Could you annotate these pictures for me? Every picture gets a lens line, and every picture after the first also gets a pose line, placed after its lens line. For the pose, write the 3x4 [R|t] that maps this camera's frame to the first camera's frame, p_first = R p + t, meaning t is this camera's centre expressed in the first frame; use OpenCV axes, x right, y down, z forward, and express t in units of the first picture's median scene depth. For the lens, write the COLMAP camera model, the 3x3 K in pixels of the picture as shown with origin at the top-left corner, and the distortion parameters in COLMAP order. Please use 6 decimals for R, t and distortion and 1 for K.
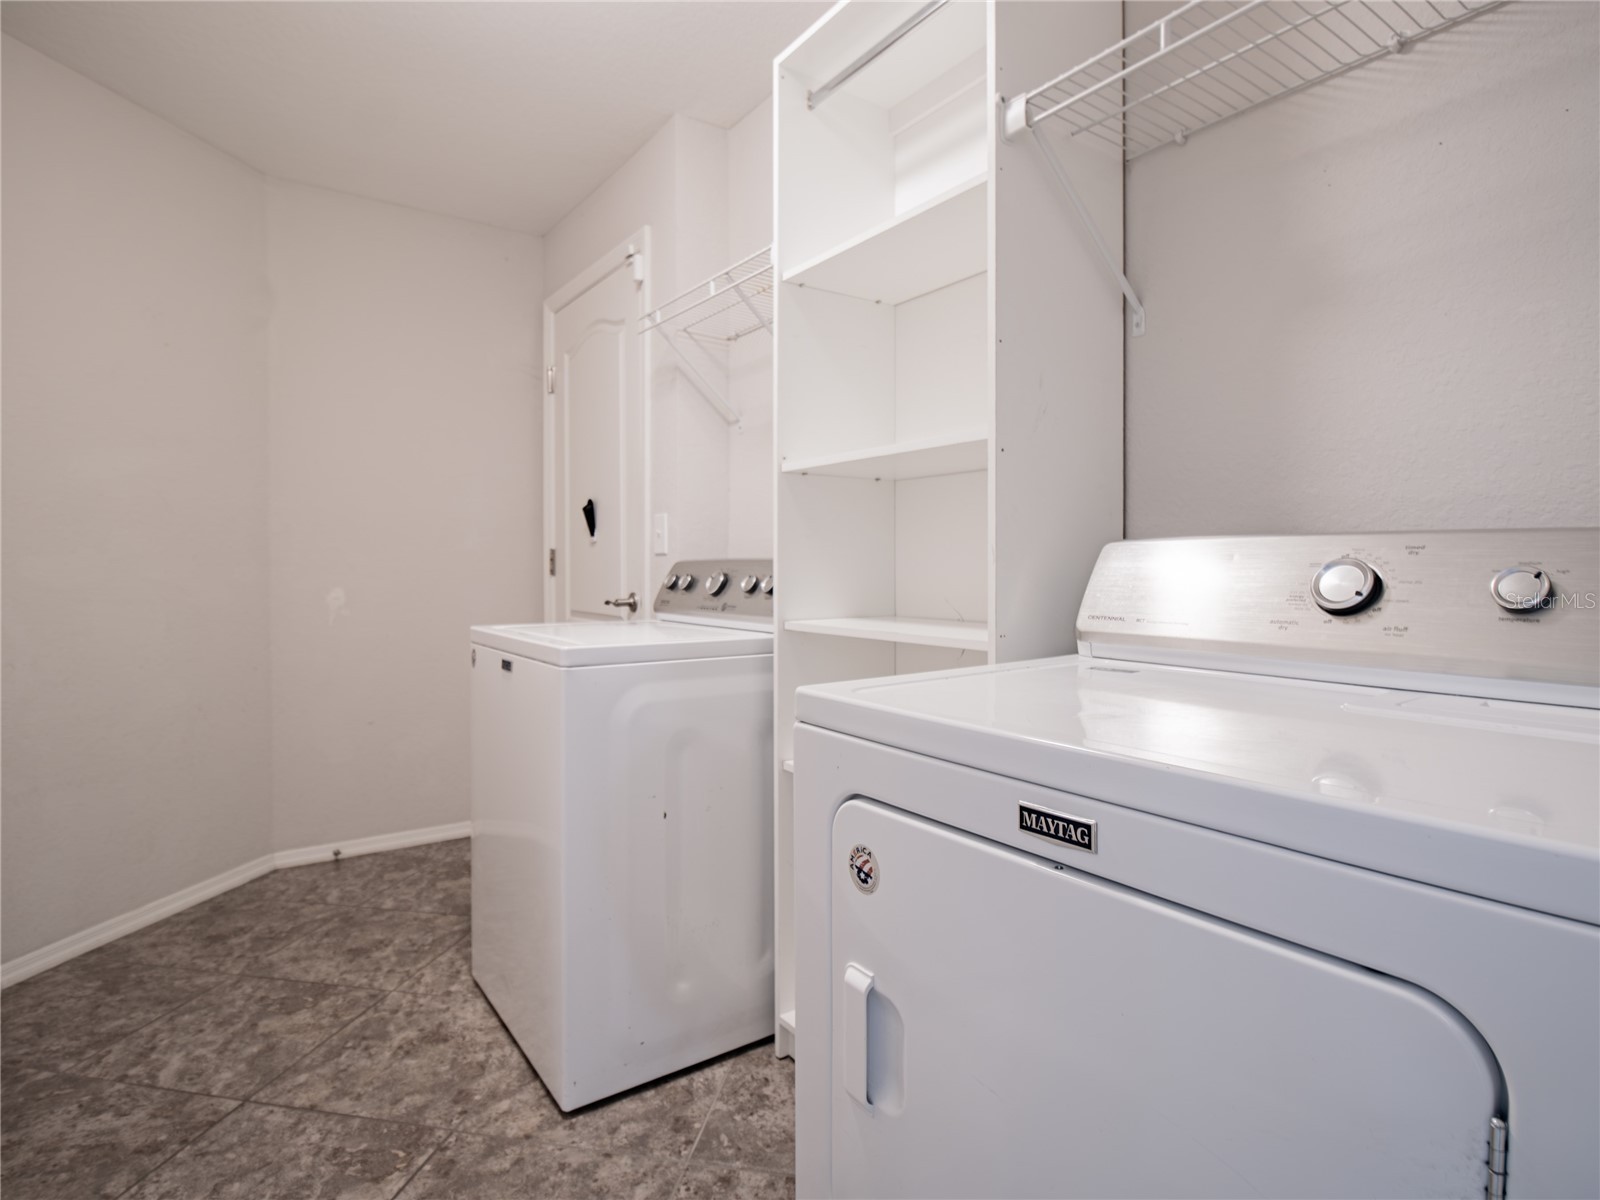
lens RADIAL K [[853.0, 0, 800.9], [0, 853.0, 598.4], [0, 0, 1]] dist [-0.013247, -0.000015]
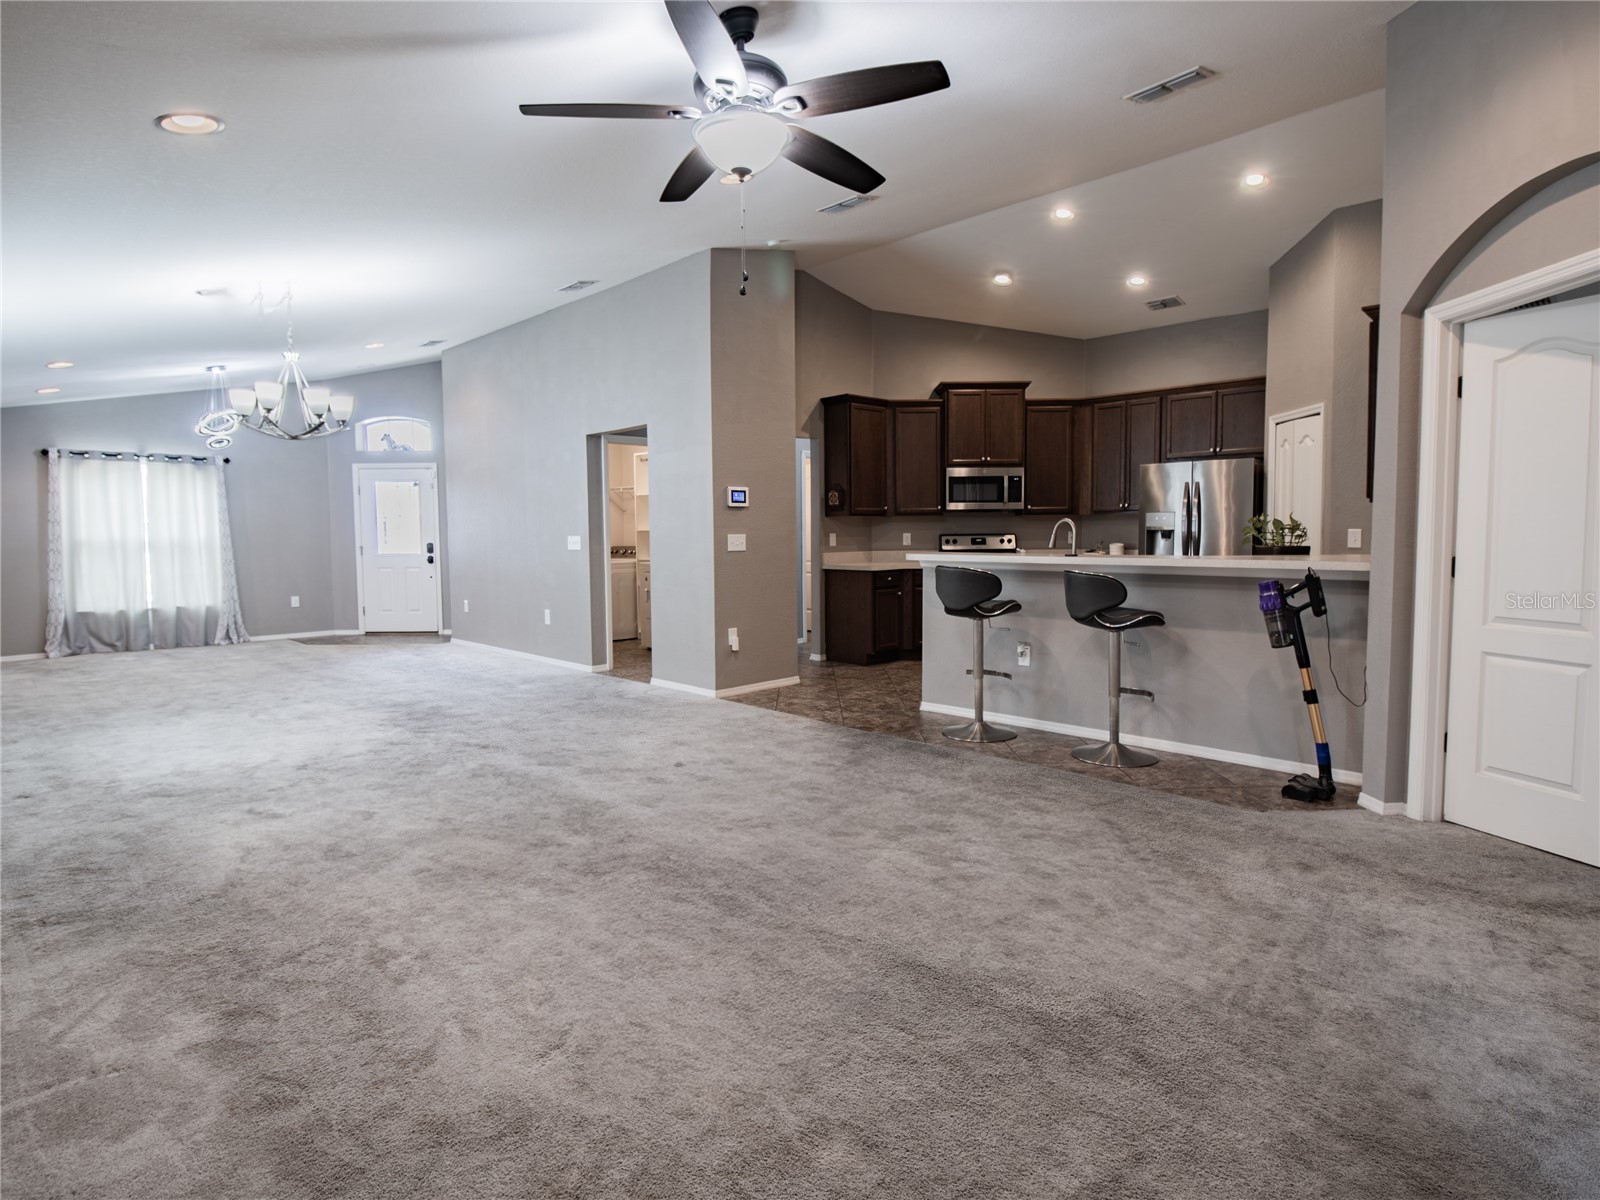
lens RADIAL K [[853.0, 0, 800.4], [0, 853.0, 592.7], [0, 0, 1]] dist [-0.013247, -0.000015]
pose [[0.986916, -0.017819, 0.160247, 0.123117], [0.011006, 0.999001, 0.043301, 0.017448], [-0.160858, -0.040971, 0.986127, -4.369563]]
